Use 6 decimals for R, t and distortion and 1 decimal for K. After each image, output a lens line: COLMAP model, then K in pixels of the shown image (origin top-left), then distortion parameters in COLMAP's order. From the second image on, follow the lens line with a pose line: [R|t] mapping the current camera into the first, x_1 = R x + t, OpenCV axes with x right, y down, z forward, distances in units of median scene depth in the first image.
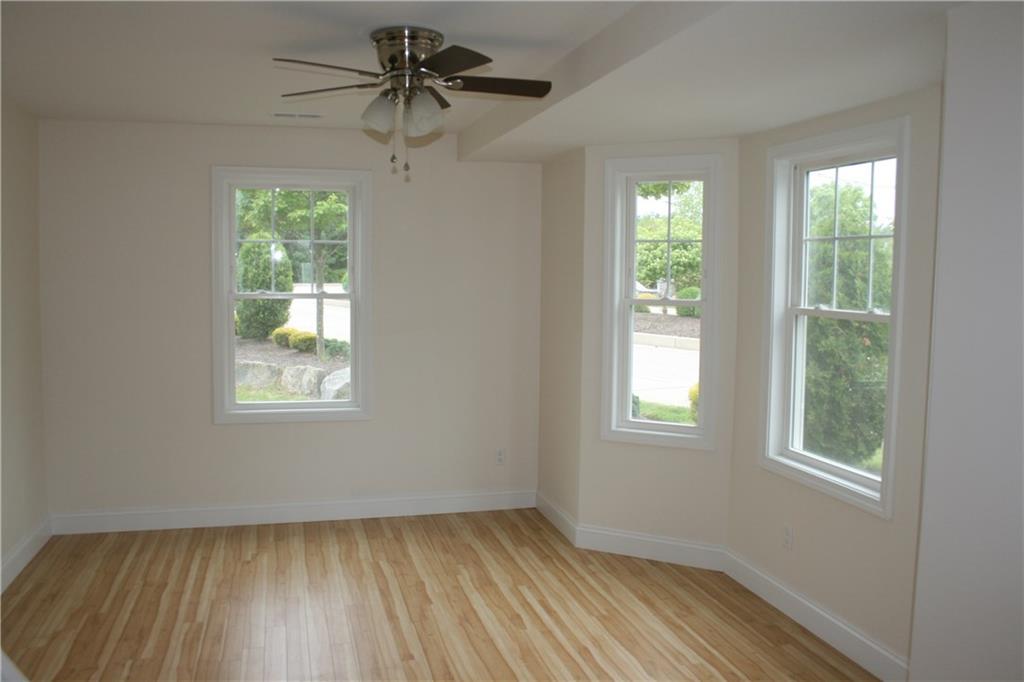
lens RADIAL K [[851.5, 0, 514.9], [0, 851.5, 331.7], [0, 0, 1]] dist [-0.155465, 0.125935]
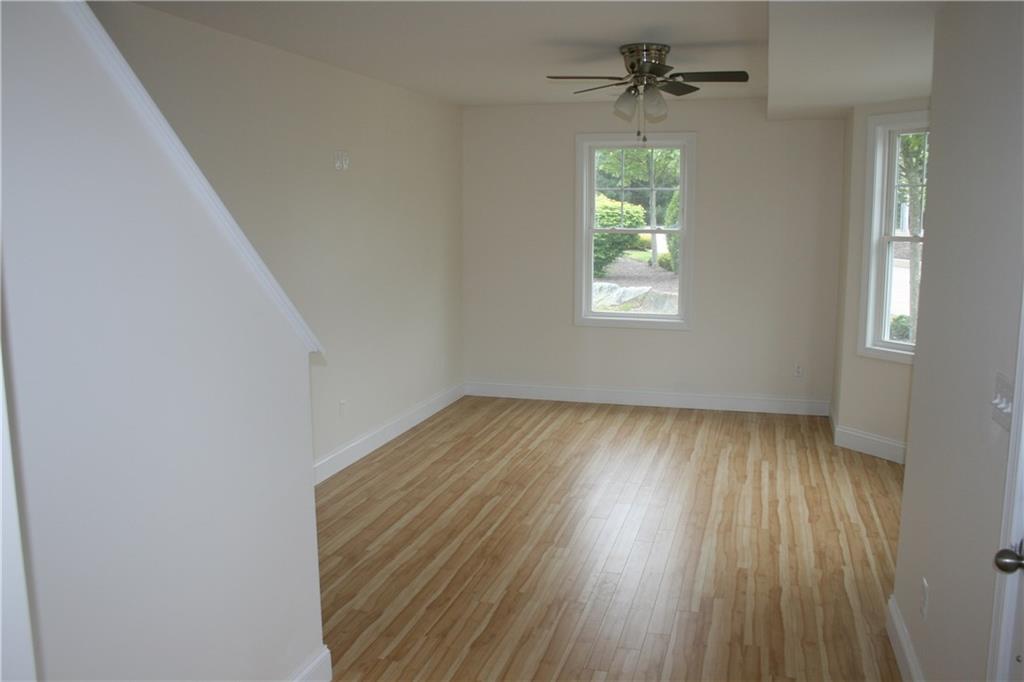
lens RADIAL K [[851.5, 0, 514.9], [0, 851.5, 331.7], [0, 0, 1]] dist [-0.155465, 0.125935]
pose [[0.848005, 0.064310, -0.526073, 0.359162], [-0.029292, 0.996781, 0.074634, 0.025815], [0.529179, -0.047880, 0.847158, -0.278261]]
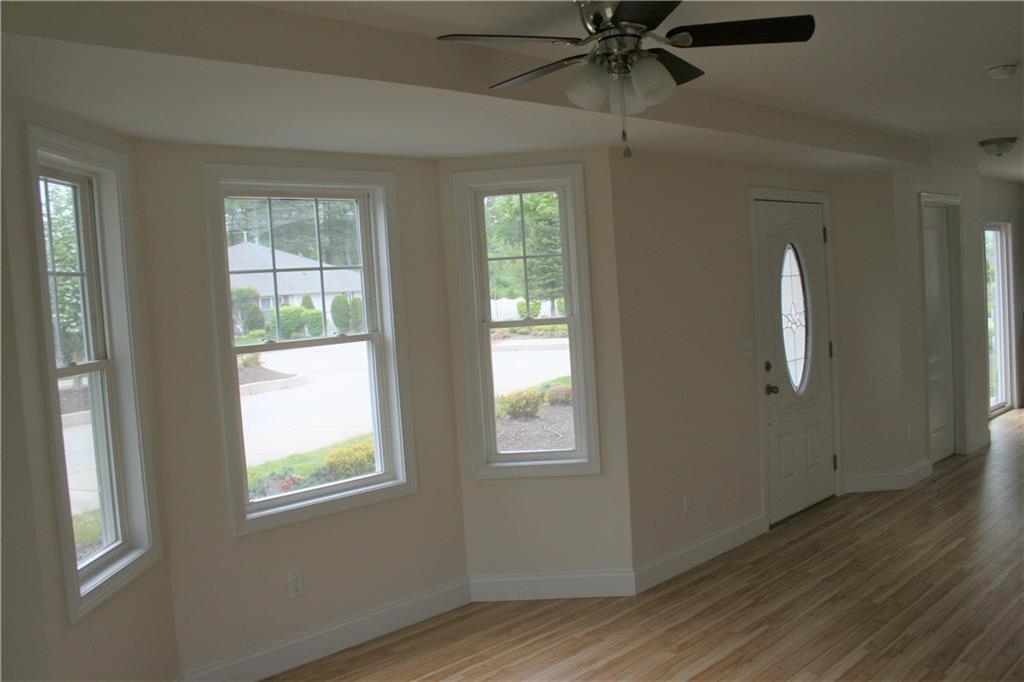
lens RADIAL K [[851.5, 0, 514.9], [0, 851.5, 331.7], [0, 0, 1]] dist [-0.155465, 0.125935]
pose [[-0.463129, -0.022578, 0.886003, -0.600745], [0.125302, 0.987966, 0.090674, -0.088921], [-0.877388, 0.153012, -0.454727, 1.136992]]
